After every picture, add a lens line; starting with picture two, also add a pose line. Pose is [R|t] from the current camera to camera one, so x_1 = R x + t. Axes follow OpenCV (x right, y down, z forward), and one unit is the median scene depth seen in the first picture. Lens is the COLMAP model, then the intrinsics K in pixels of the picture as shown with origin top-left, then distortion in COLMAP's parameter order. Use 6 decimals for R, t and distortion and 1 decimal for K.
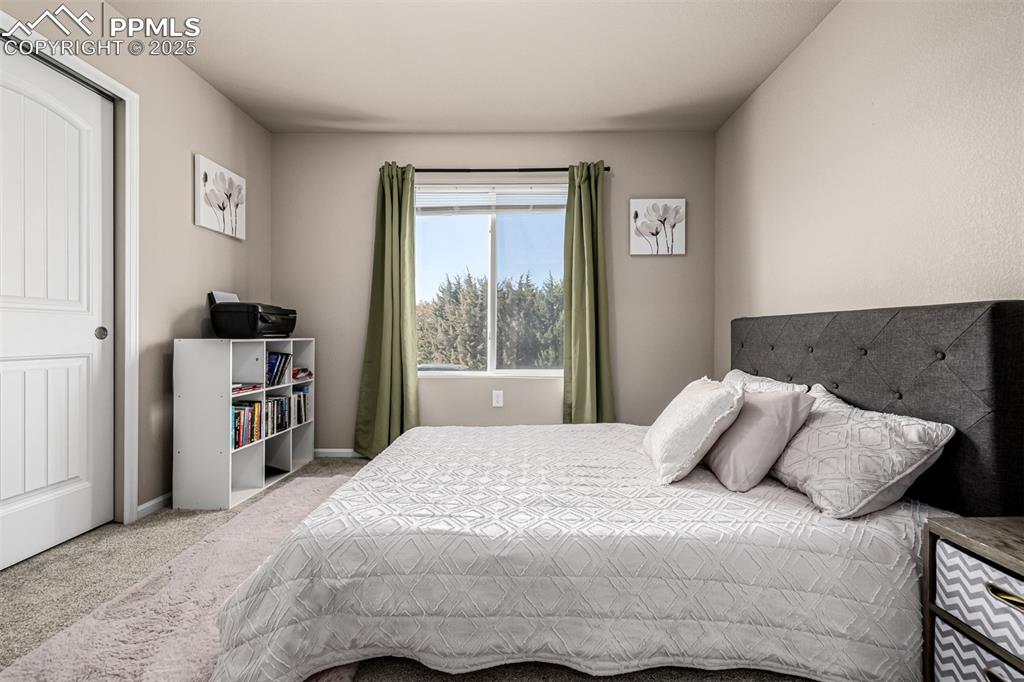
lens RADIAL K [[434.0, 0, 514.0], [0, 434.0, 337.2], [0, 0, 1]] dist [0.006006, -0.001392]
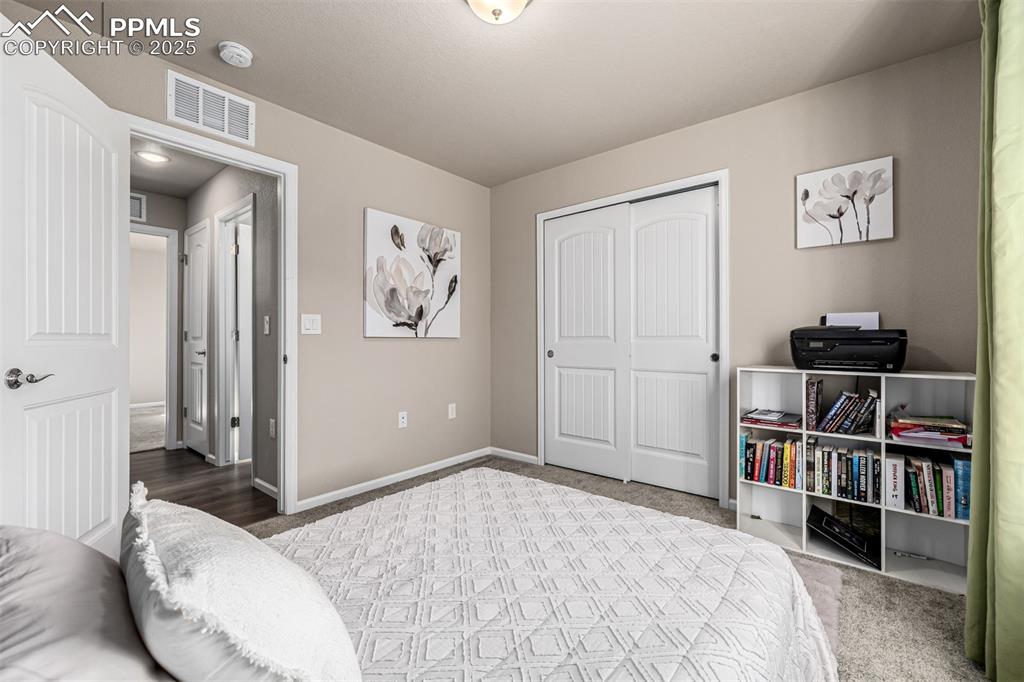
lens RADIAL K [[434.0, 0, 513.1], [0, 434.0, 339.1], [0, 0, 1]] dist [0.006006, -0.001392]
pose [[-0.627634, -0.004626, -0.778495, 0.403054], [-0.007684, 0.999970, 0.000253, -0.049435], [0.778471, 0.006141, -0.627651, 1.061008]]
